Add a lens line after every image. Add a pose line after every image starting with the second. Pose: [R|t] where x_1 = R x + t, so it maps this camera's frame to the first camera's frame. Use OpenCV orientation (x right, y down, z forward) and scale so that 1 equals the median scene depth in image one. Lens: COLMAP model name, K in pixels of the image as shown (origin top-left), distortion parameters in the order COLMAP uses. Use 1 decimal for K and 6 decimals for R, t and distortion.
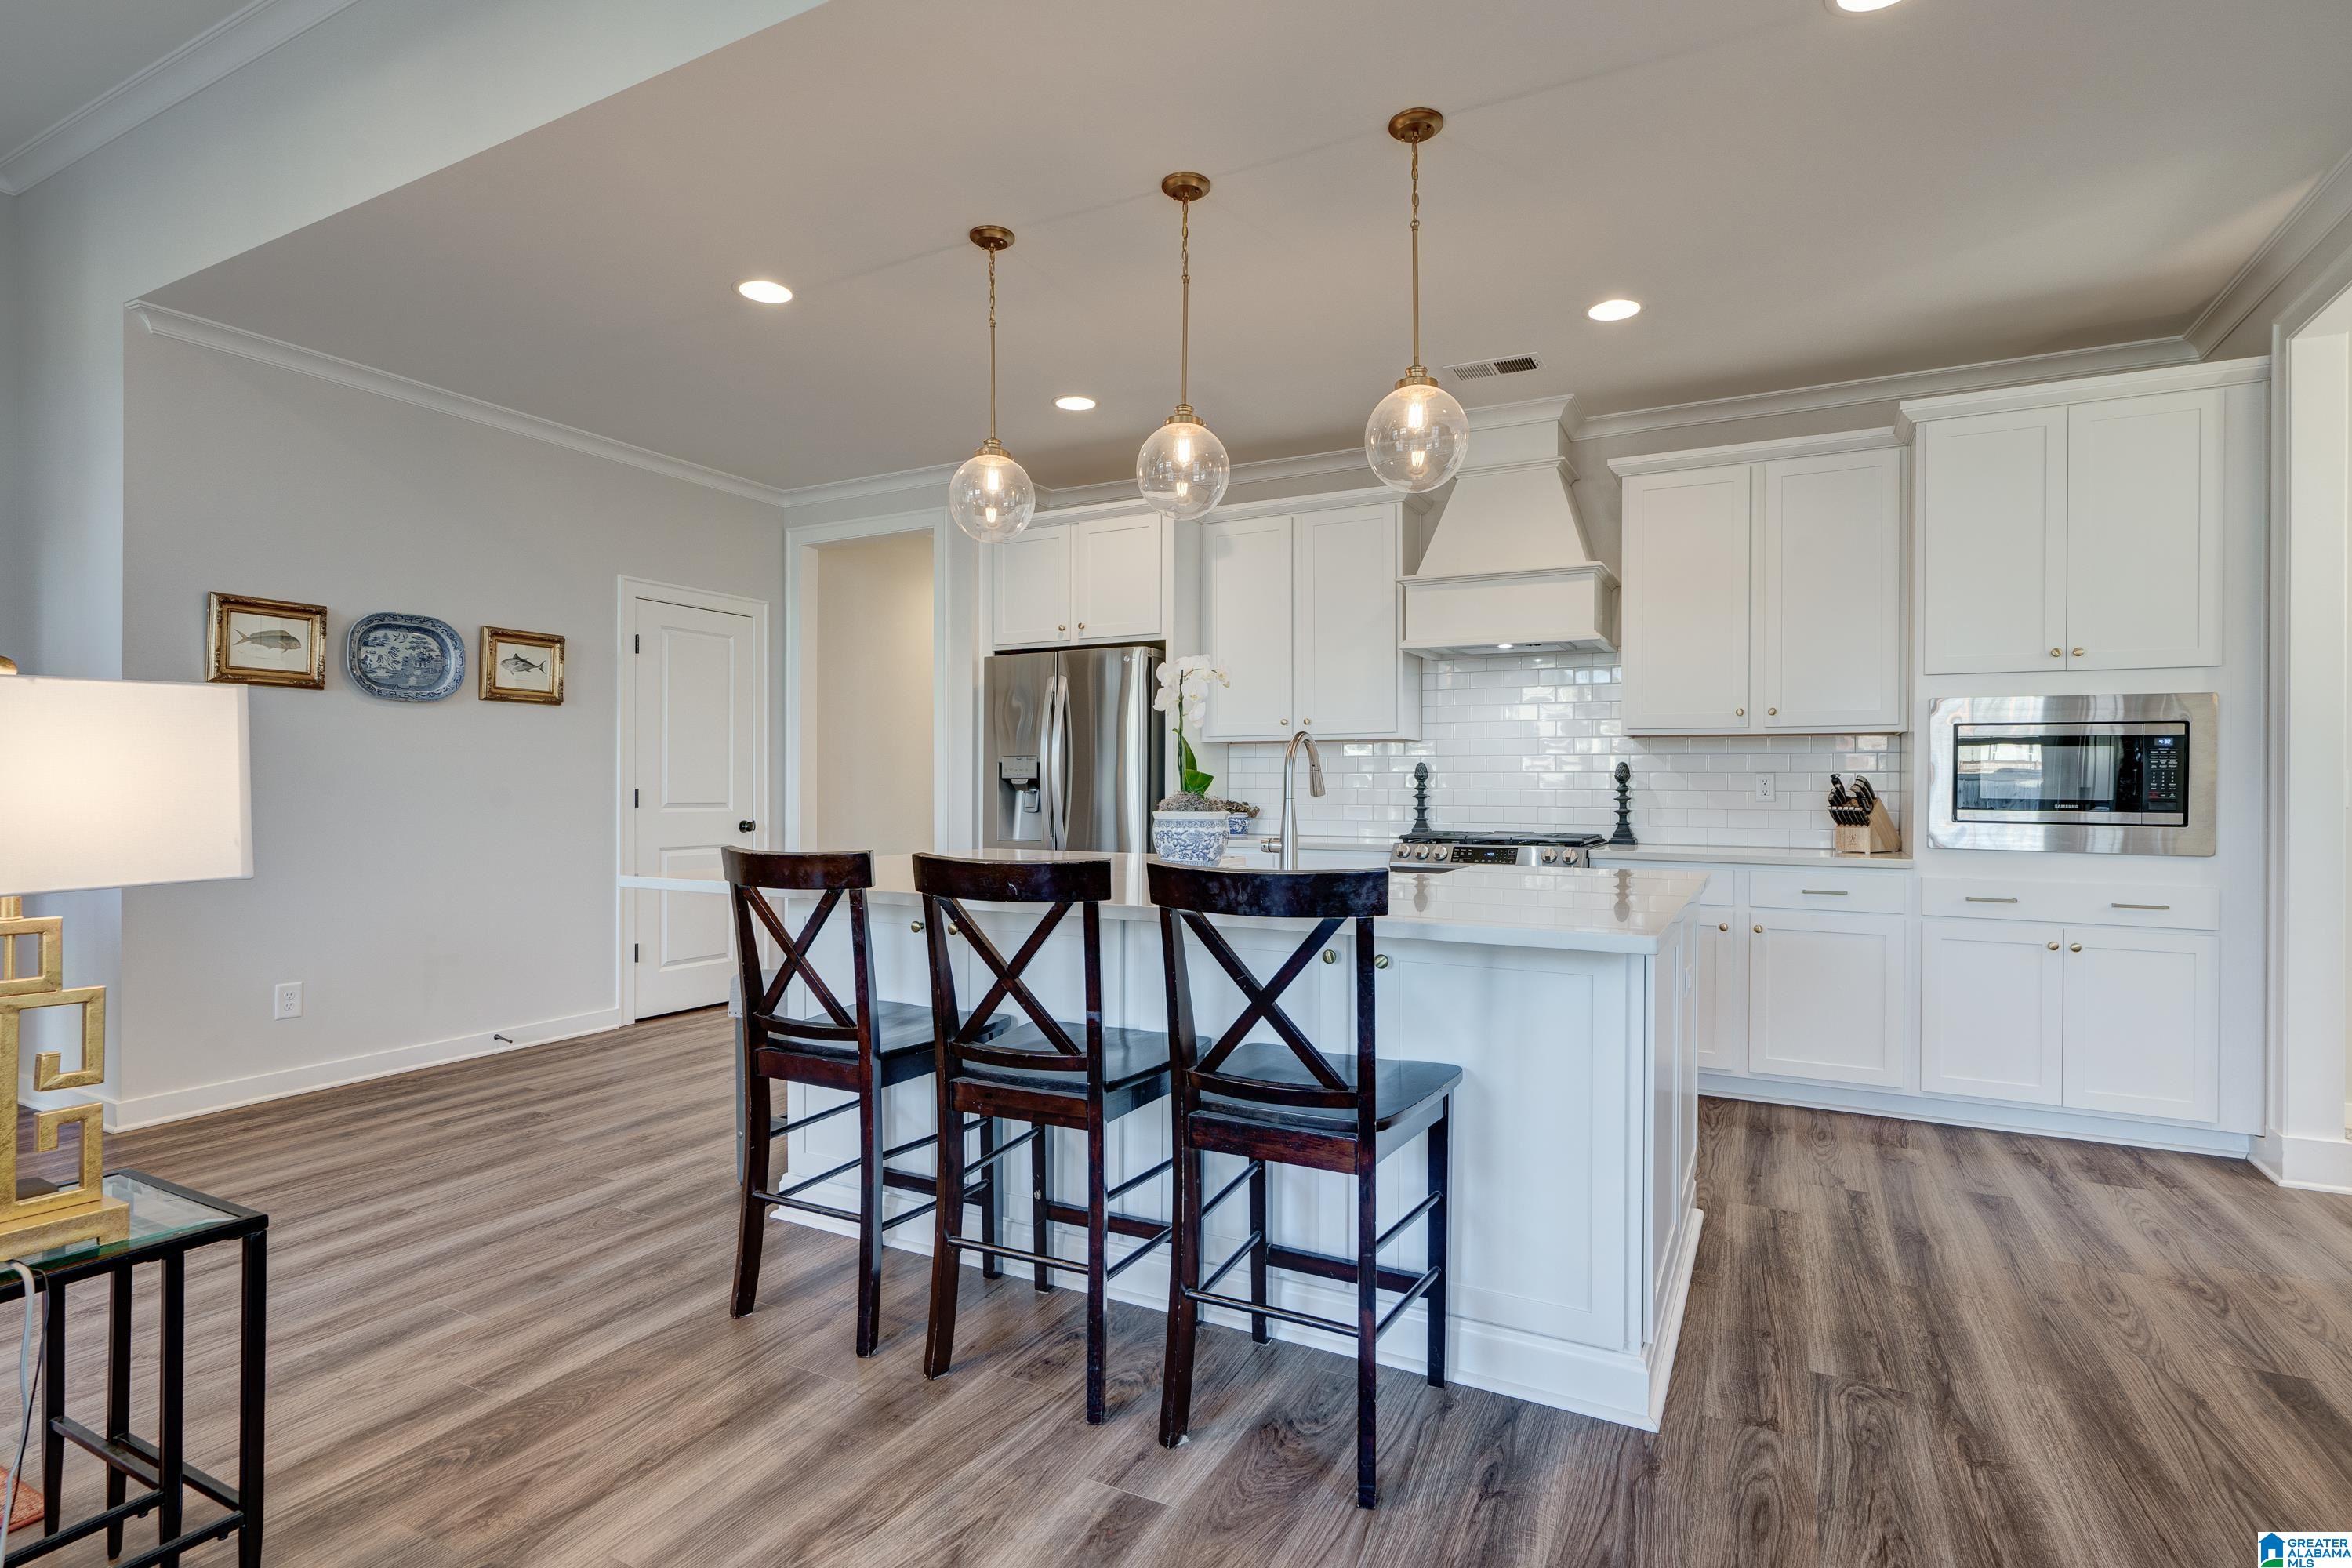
lens RADIAL K [[1138.7, 0, 1207.9], [0, 1138.7, 787.9], [0, 0, 1]] dist [-0.004084, 0.000530]
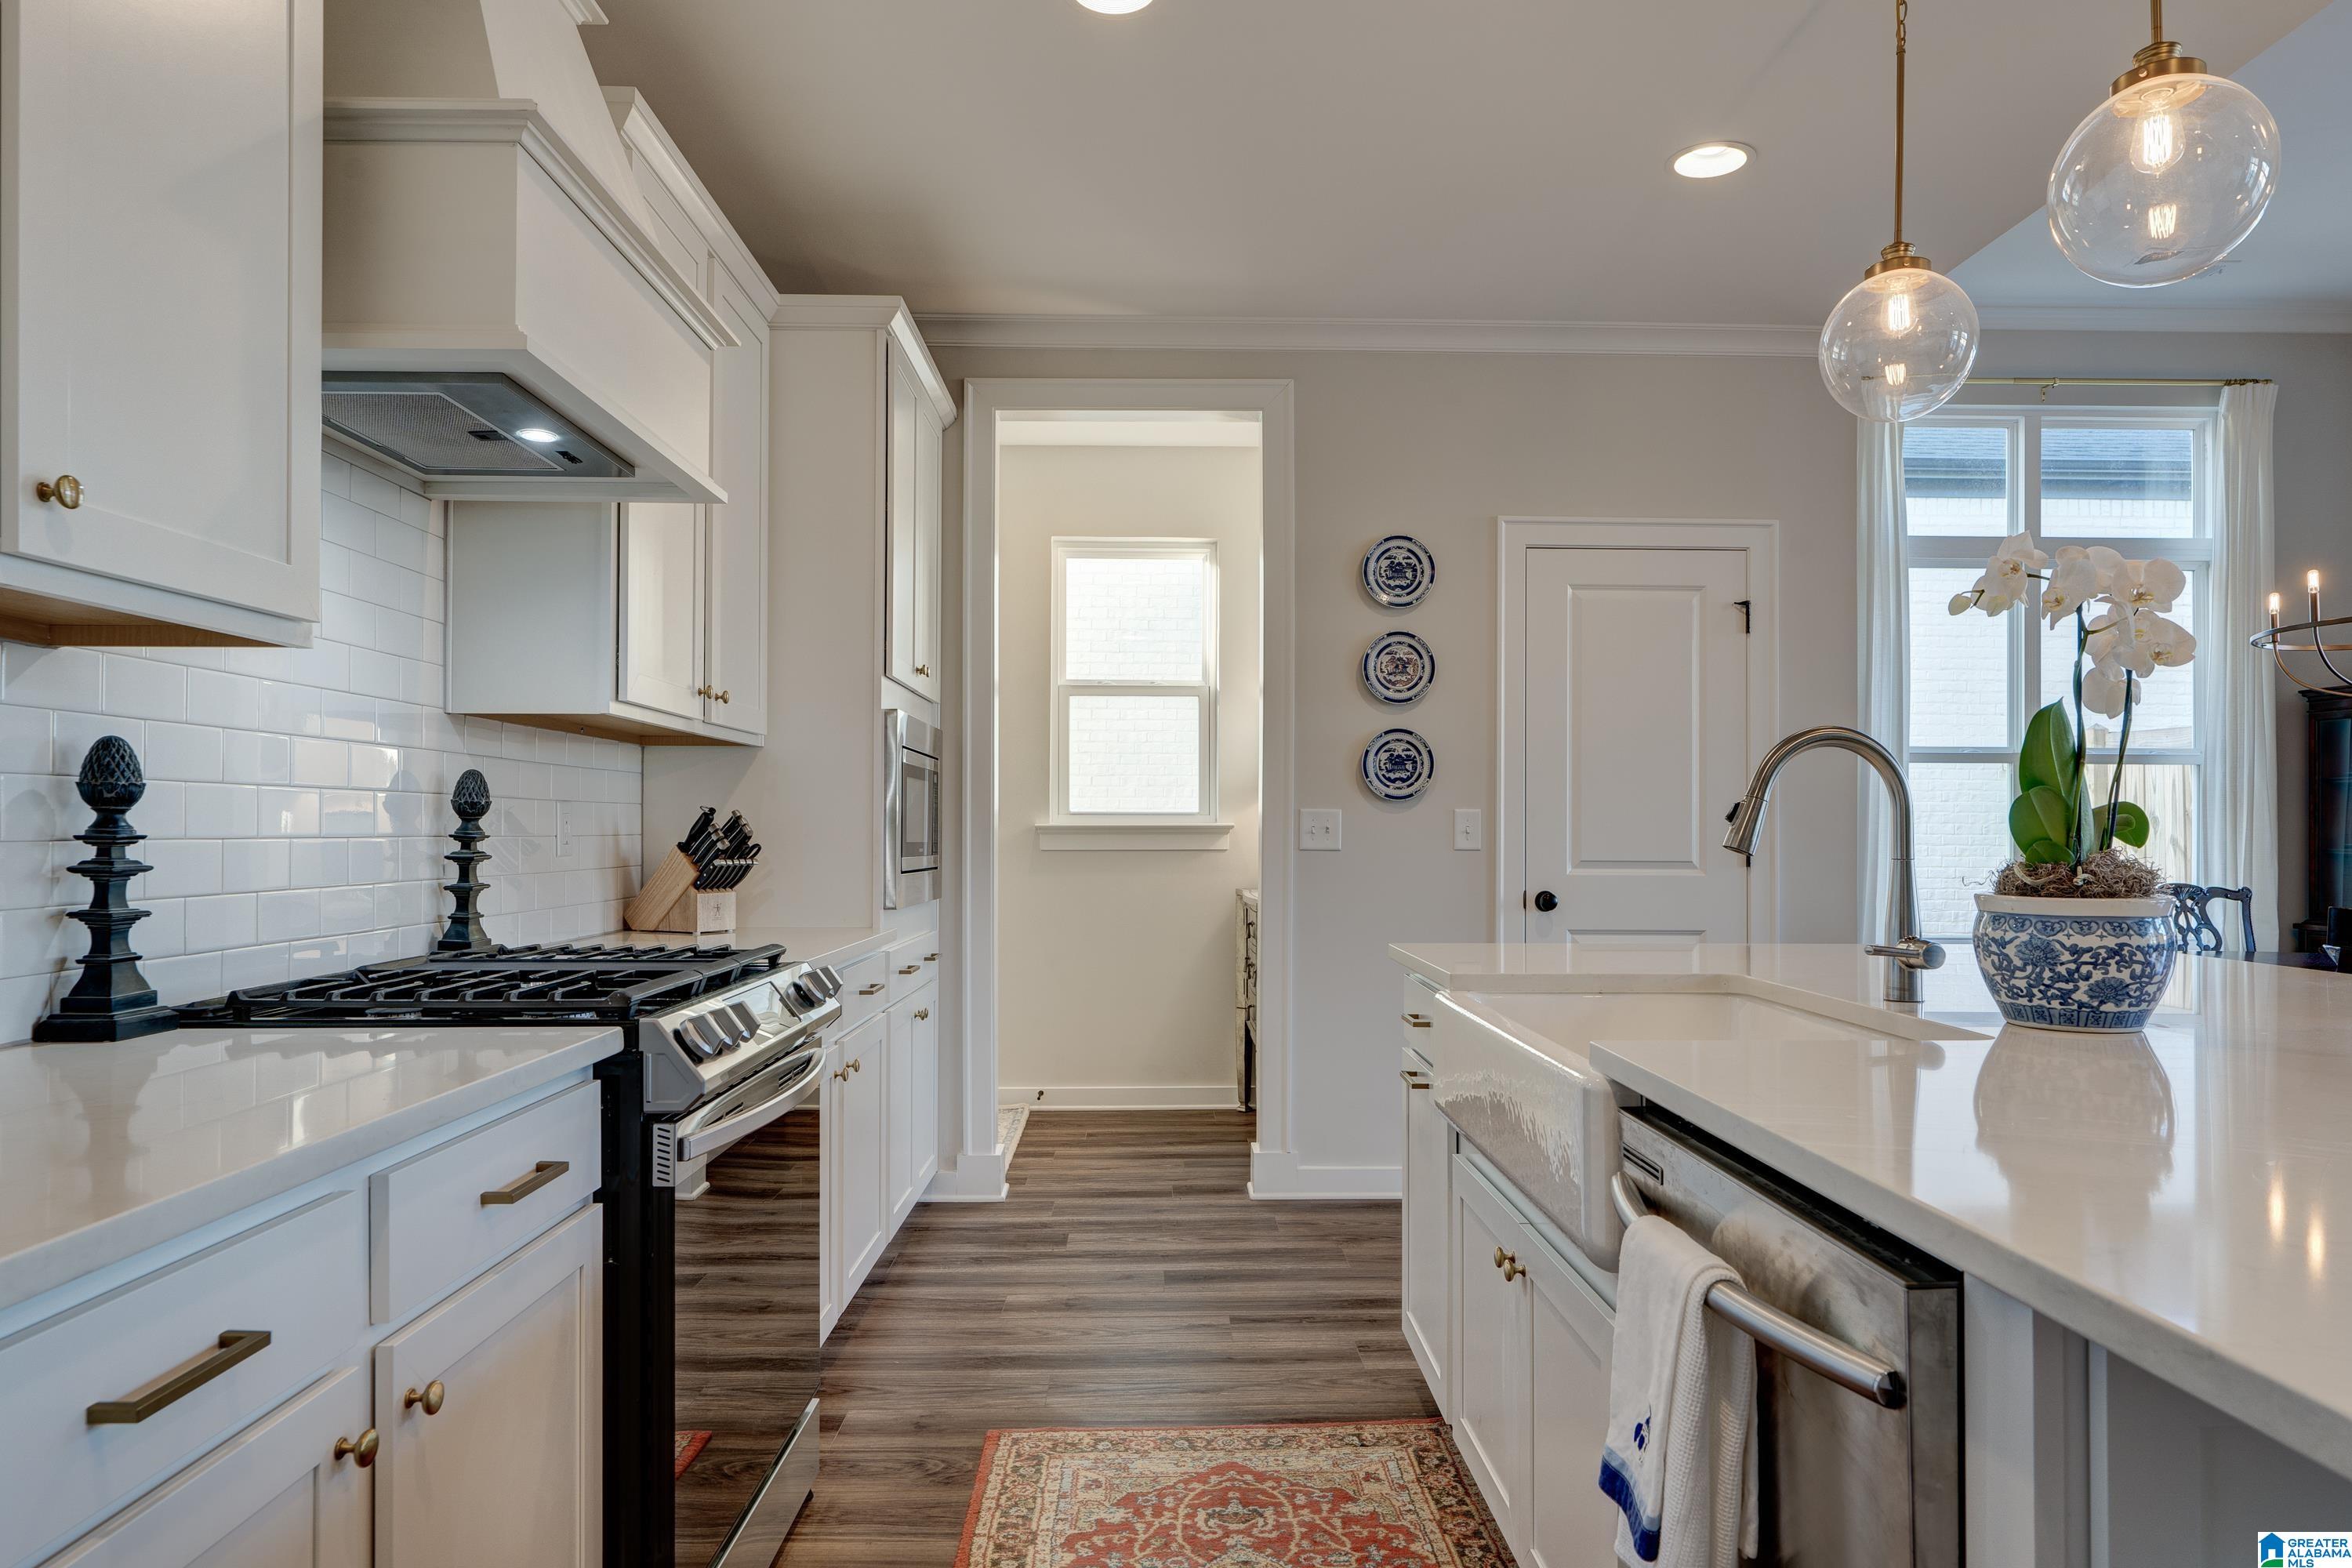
lens RADIAL K [[1439.4, 0, 1175.7], [0, 1439.4, 806.9], [0, 0, 1]] dist [-0.007481, -0.000793]
pose [[-0.462952, 0.008183, 0.886345, -0.283109], [-0.002805, 0.999939, -0.010696, -0.005203], [-0.886379, -0.007438, -0.462901, 1.267261]]
